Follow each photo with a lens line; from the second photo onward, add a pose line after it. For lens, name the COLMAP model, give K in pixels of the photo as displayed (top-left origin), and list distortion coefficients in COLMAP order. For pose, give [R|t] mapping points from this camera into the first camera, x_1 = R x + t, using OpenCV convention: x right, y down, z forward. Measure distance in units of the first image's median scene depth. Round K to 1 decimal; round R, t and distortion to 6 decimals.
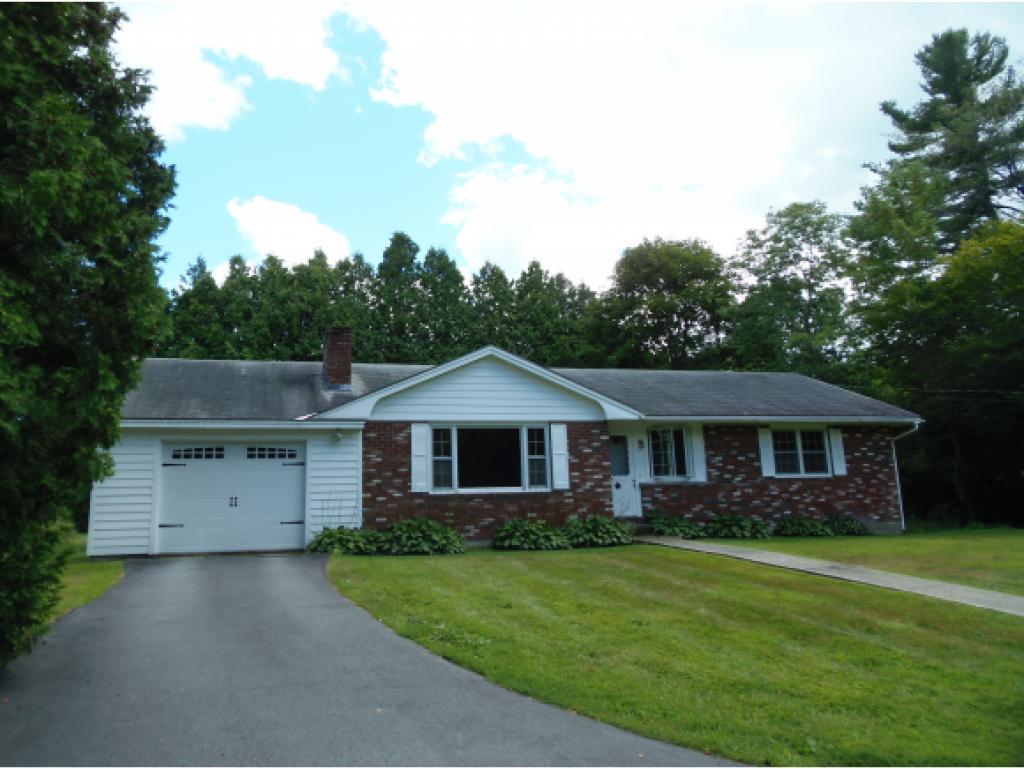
lens RADIAL K [[737.3, 0, 474.0], [0, 737.3, 363.4], [0, 0, 1]] dist [-0.031853, -0.002220]
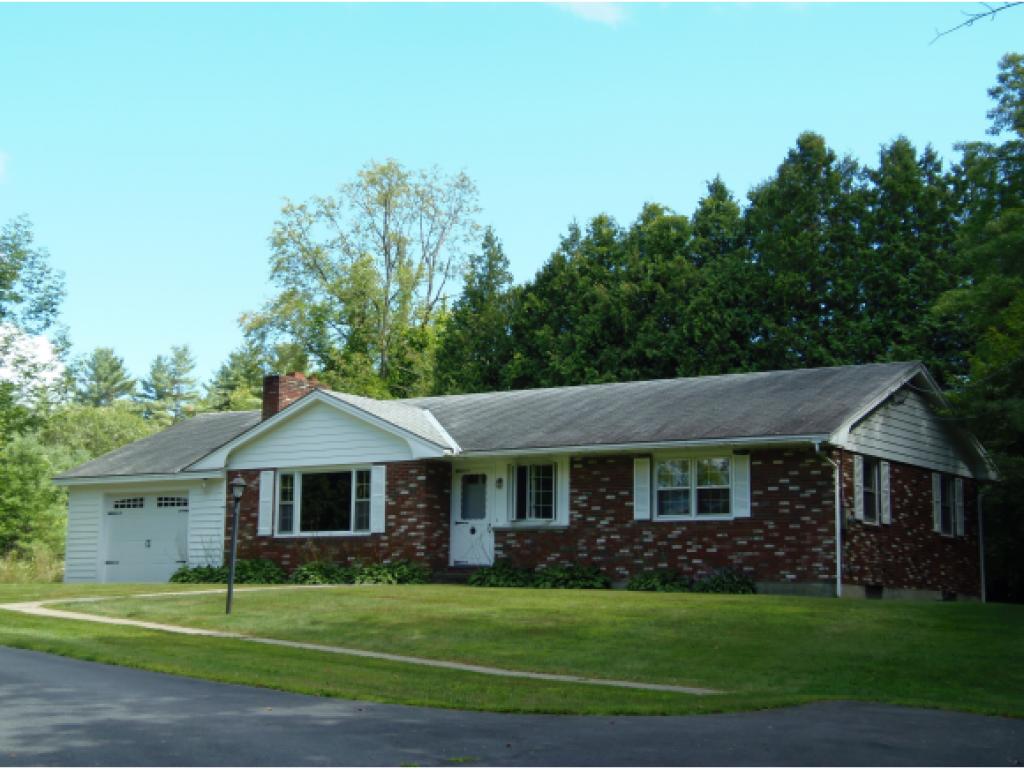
lens RADIAL K [[1759.6, 0, 512.0], [0, 1759.6, 384.5], [0, 0, 1]] dist [0.058008, 0.267682]
pose [[0.671598, -0.068112, -0.737778, 1.781941], [0.106605, 0.994288, 0.005250, -0.014809], [0.733206, -0.082177, 0.675022, -0.379555]]
